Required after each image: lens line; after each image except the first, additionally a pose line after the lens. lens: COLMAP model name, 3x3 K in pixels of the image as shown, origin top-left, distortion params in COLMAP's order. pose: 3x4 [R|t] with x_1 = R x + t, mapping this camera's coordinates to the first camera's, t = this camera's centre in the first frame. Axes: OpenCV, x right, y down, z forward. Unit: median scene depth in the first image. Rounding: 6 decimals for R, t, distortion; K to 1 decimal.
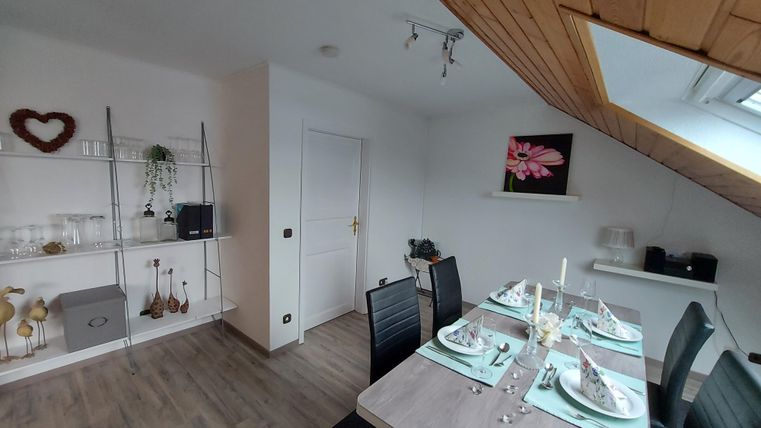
lens RADIAL K [[297.4, 0, 383.5], [0, 297.4, 214.0], [0, 0, 1]] dist [-0.015963, -0.000099]
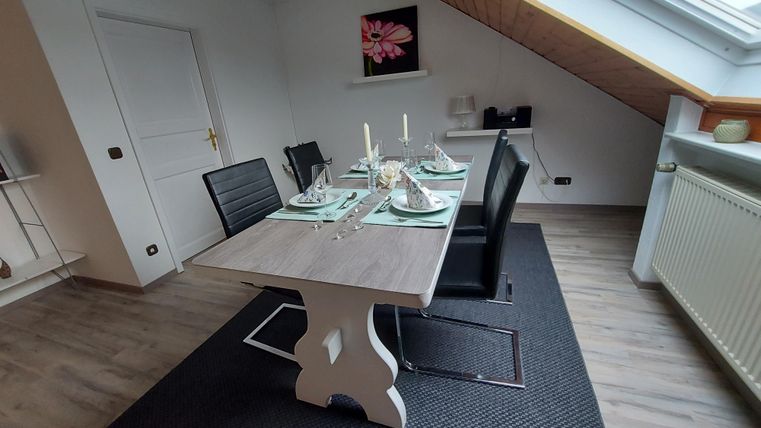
lens RADIAL K [[297.4, 0, 378.5], [0, 297.4, 210.7], [0, 0, 1]] dist [-0.015963, -0.000099]
pose [[0.933228, -0.233695, 0.272897, 0.099315], [0.162543, 0.951996, 0.259392, 0.123976], [-0.320415, -0.197714, 0.926414, -0.020467]]
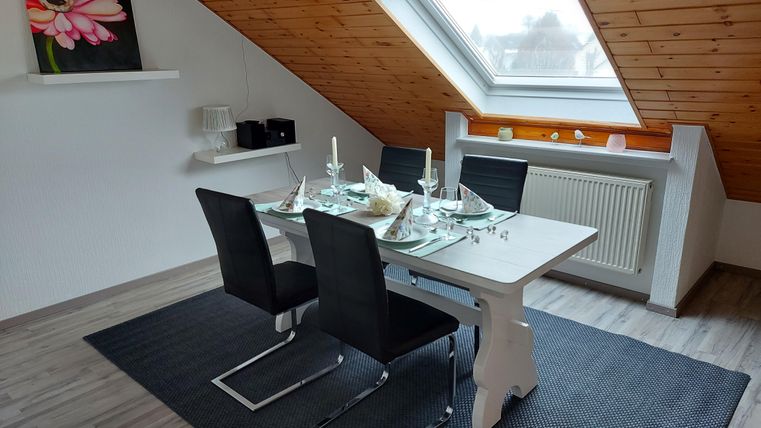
lens RADIAL K [[557.5, 0, 383.8], [0, 557.5, 216.2], [0, 0, 1]] dist [-0.003164, -0.011237]
pose [[0.044086, -0.326823, 0.944057, -0.715994], [0.129633, 0.938858, 0.318969, -0.098395], [-0.990581, 0.108319, 0.083758, 0.477046]]
